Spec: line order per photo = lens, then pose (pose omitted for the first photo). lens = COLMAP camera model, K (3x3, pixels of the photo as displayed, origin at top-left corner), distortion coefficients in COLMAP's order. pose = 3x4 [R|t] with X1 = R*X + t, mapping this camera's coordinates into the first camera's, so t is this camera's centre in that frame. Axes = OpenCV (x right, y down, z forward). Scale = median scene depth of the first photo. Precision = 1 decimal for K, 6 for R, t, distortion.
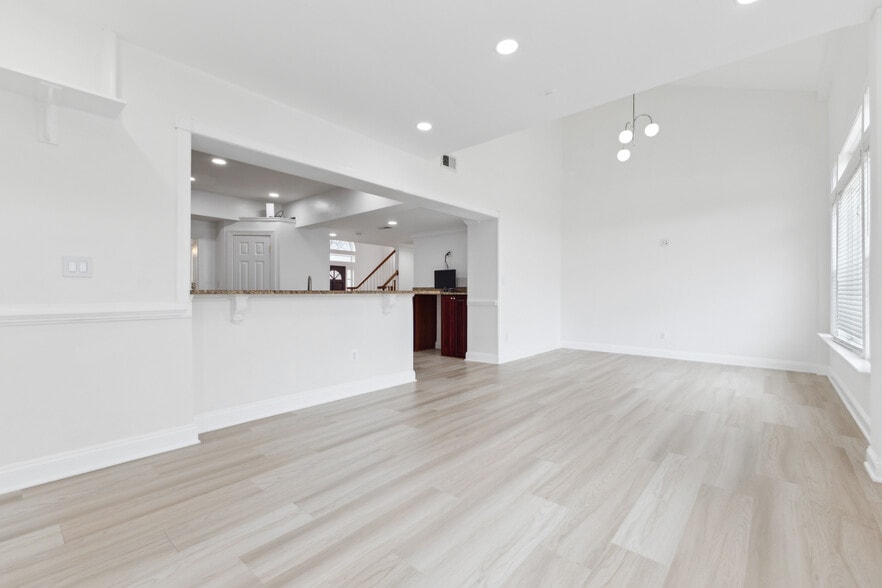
lens RADIAL K [[383.6, 0, 439.4], [0, 383.6, 291.6], [0, 0, 1]] dist [0.010653, -0.000804]
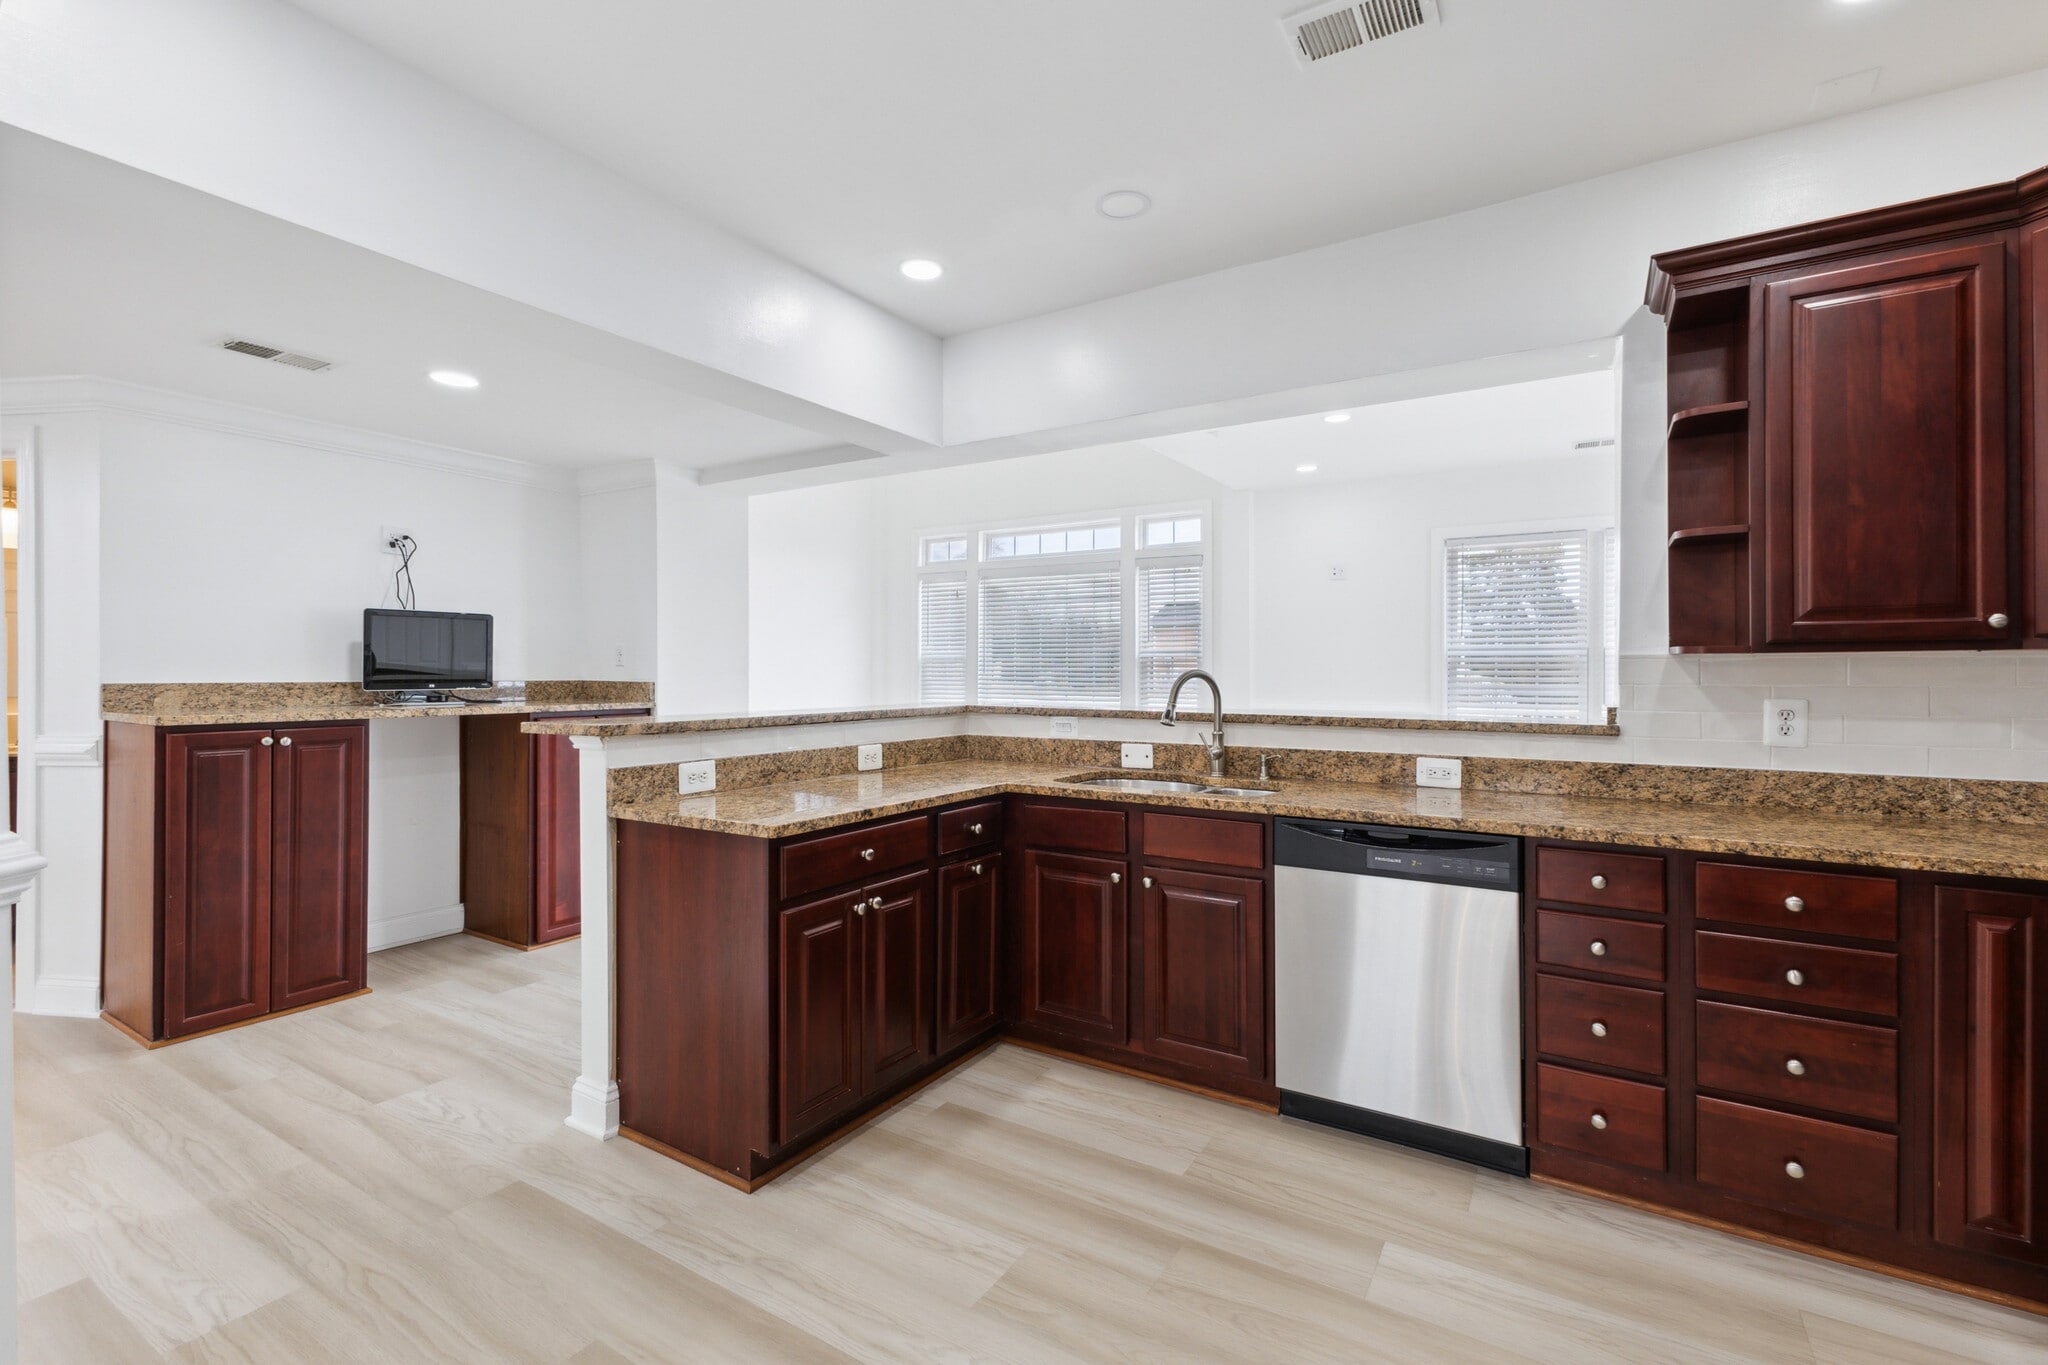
lens RADIAL K [[890.7, 0, 1030.8], [0, 890.7, 674.3], [0, 0, 1]] dist [0.010653, -0.000804]
pose [[-0.150426, -0.006711, 0.988599, -0.660997], [-0.000041, 0.999977, 0.006782, -0.022802], [-0.988621, 0.000980, -0.150423, 0.779616]]
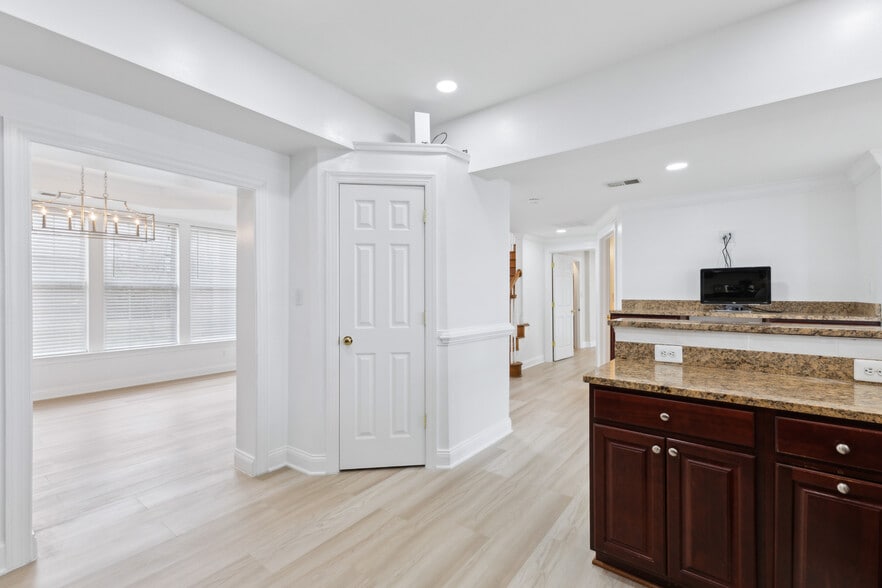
lens RADIAL K [[383.6, 0, 442.1], [0, 383.6, 297.0], [0, 0, 1]] dist [0.010653, -0.000804]
pose [[0.997621, -0.002294, 0.068896, -0.448499], [0.002005, 0.999989, 0.004270, -0.022233], [-0.068905, -0.004122, 0.997615, 0.564484]]
